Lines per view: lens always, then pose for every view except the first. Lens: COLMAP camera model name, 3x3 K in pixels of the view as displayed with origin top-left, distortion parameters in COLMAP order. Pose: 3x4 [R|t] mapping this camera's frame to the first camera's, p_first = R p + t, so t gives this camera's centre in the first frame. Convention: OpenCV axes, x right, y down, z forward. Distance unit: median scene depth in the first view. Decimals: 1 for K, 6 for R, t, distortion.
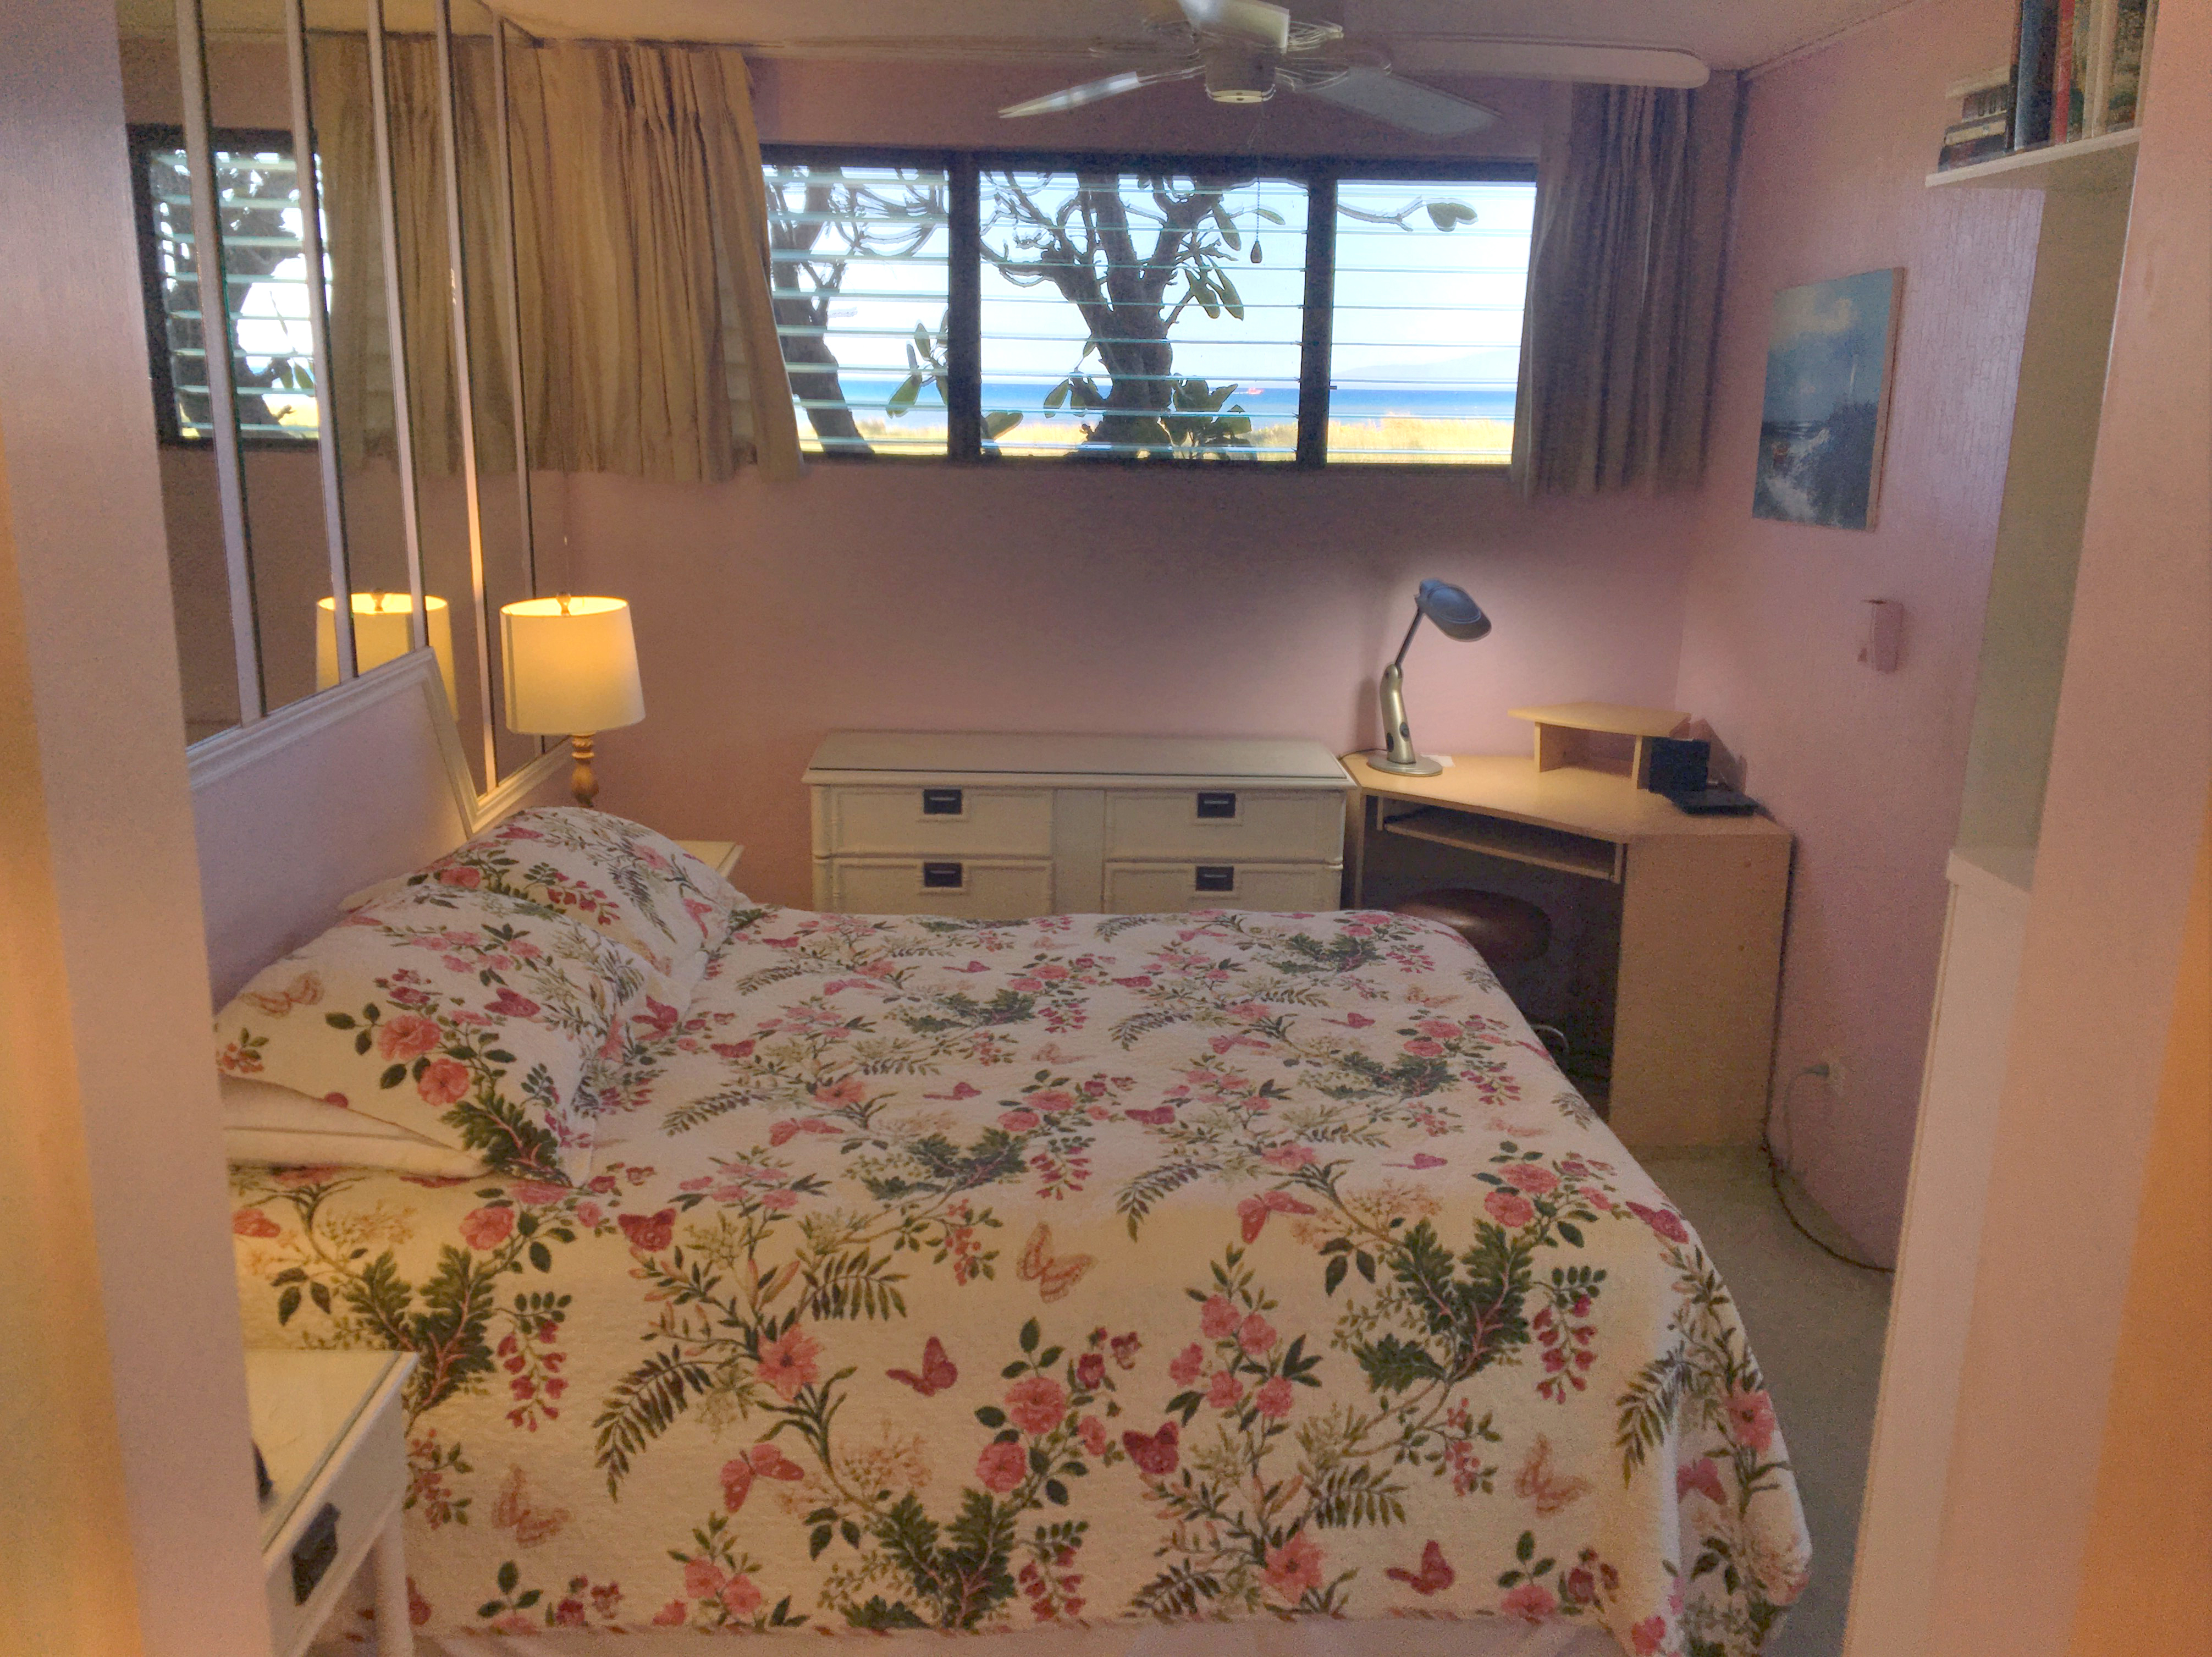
lens RADIAL K [[1827.8, 0, 1113.7], [0, 1827.8, 844.0], [0, 0, 1]] dist [0.098918, -0.174132]
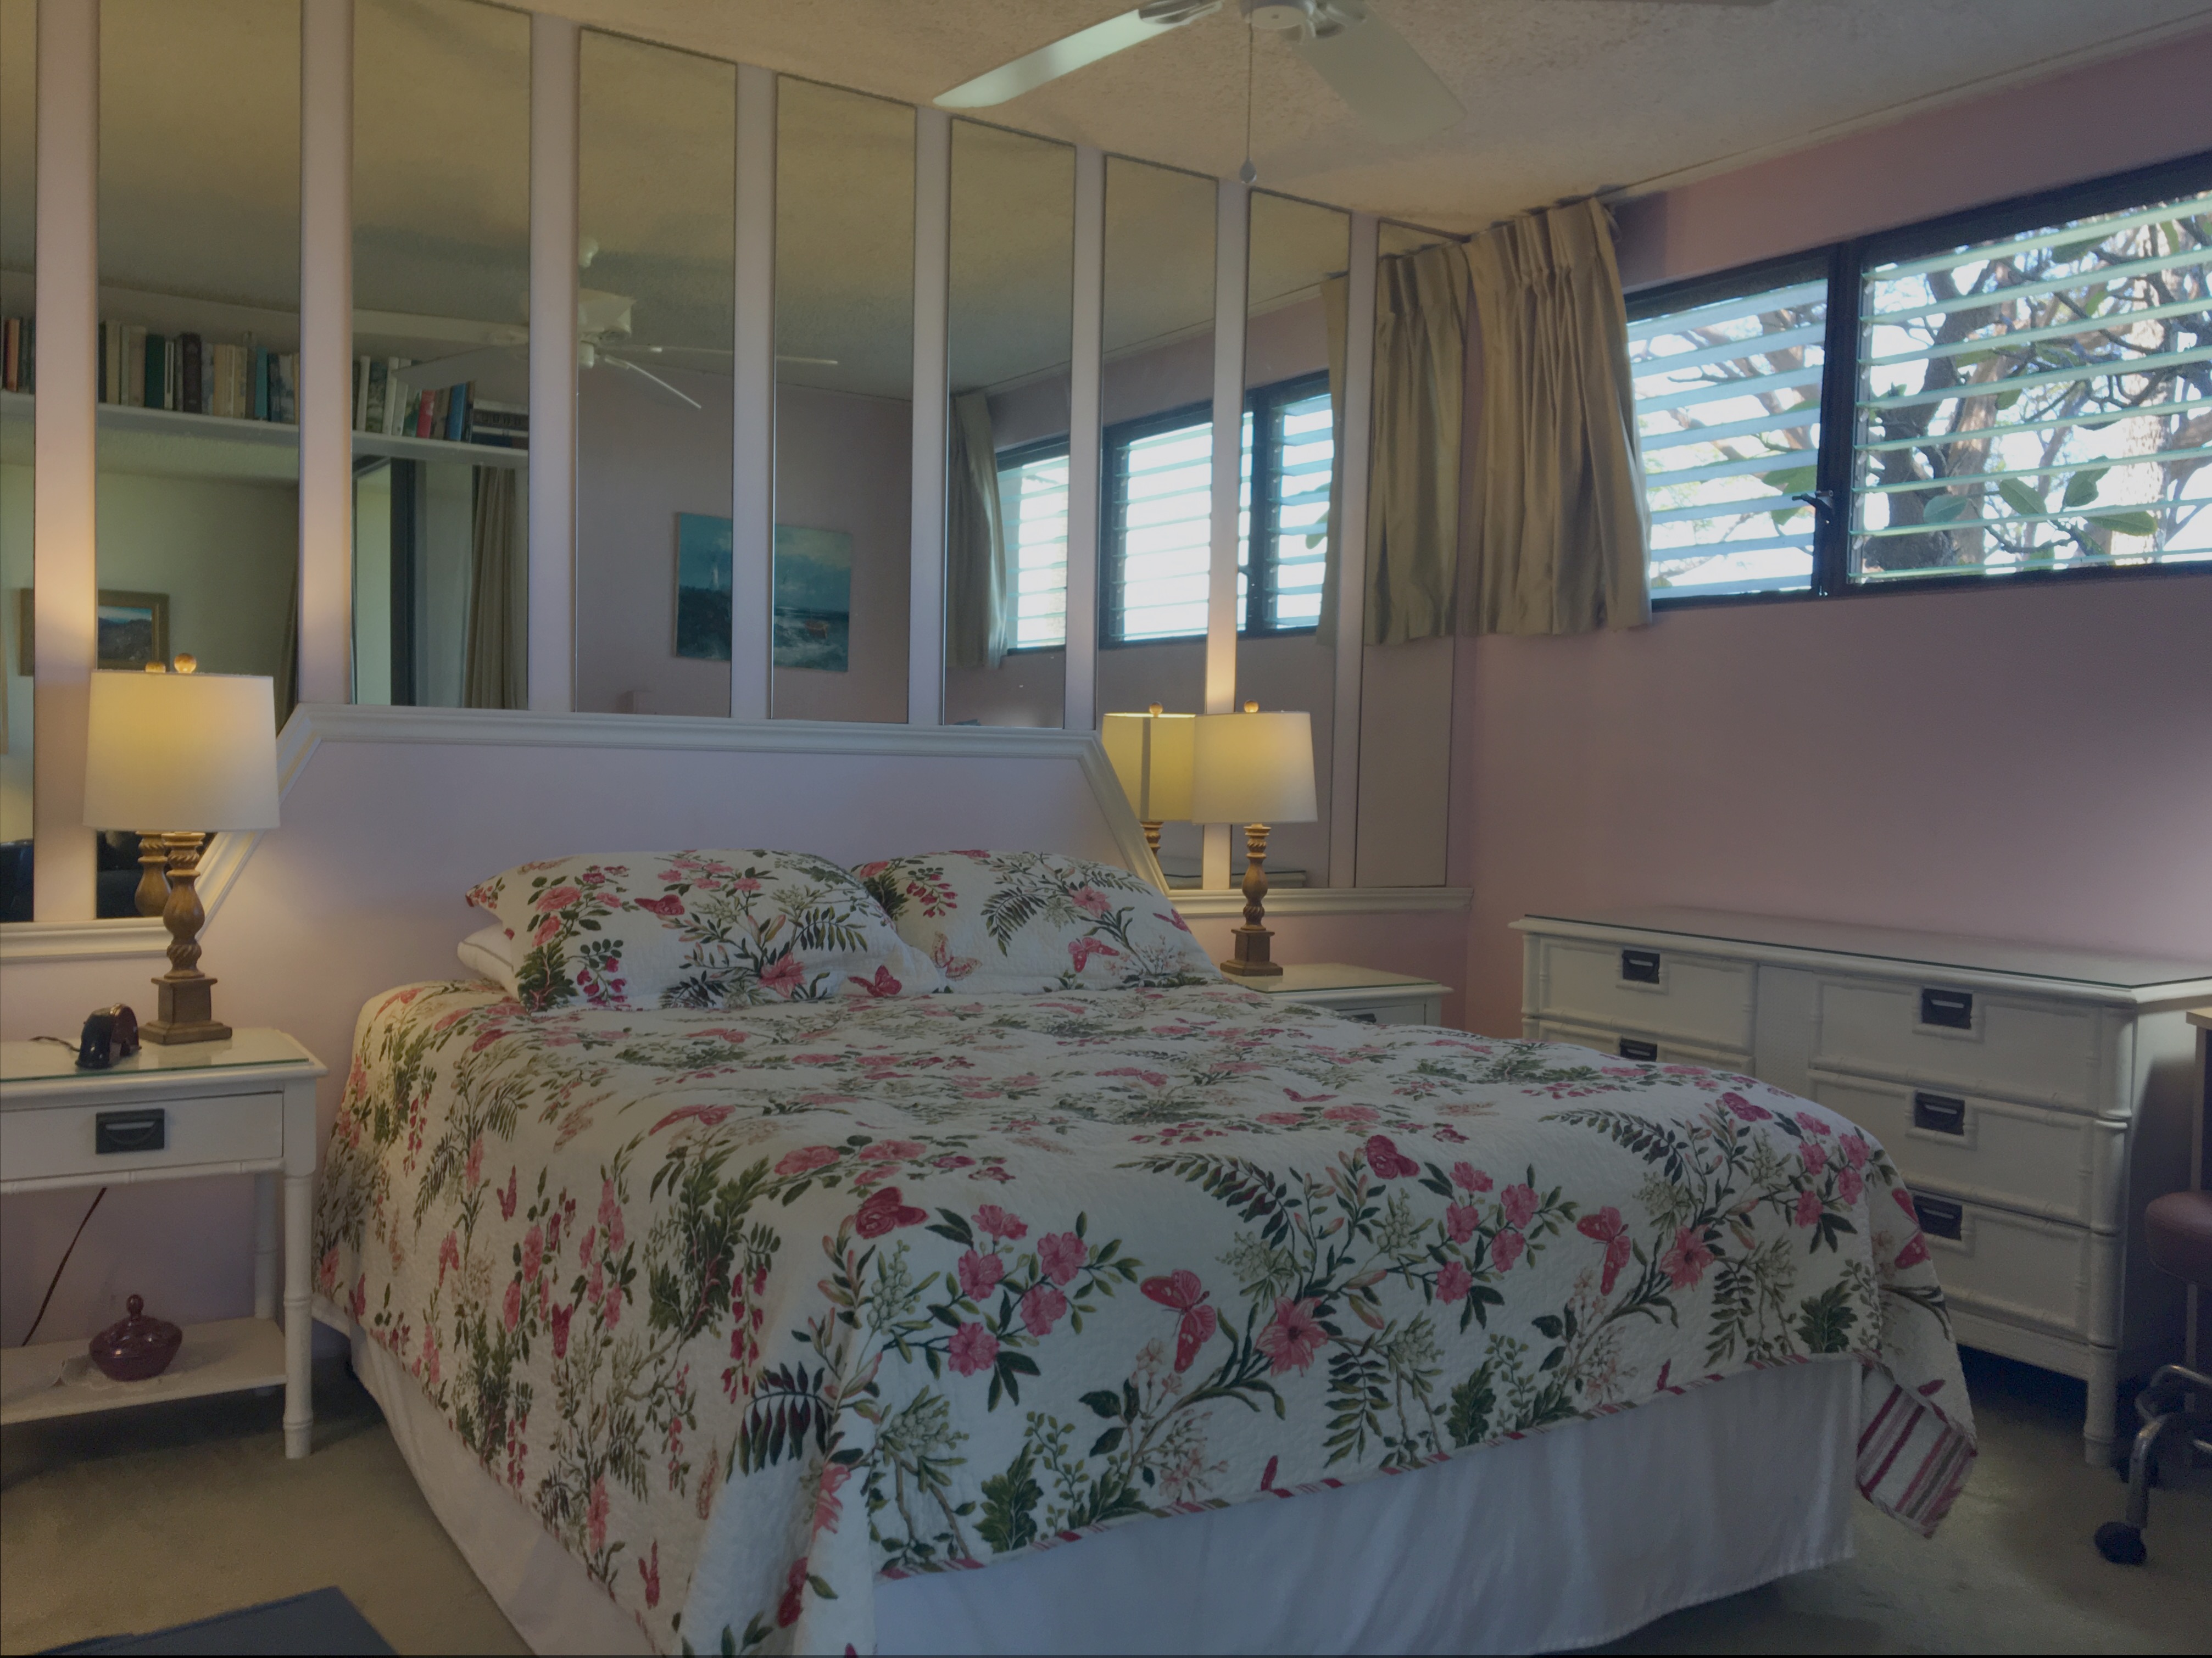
lens RADIAL K [[1853.4, 0, 1115.9], [0, 1853.4, 837.5], [0, 0, 1]] dist [0.103309, -0.178293]
pose [[0.531661, 0.030667, -0.846402, 0.940393], [-0.218458, 0.970495, -0.102059, 0.111694], [0.818299, 0.239164, 0.522673, 0.633860]]
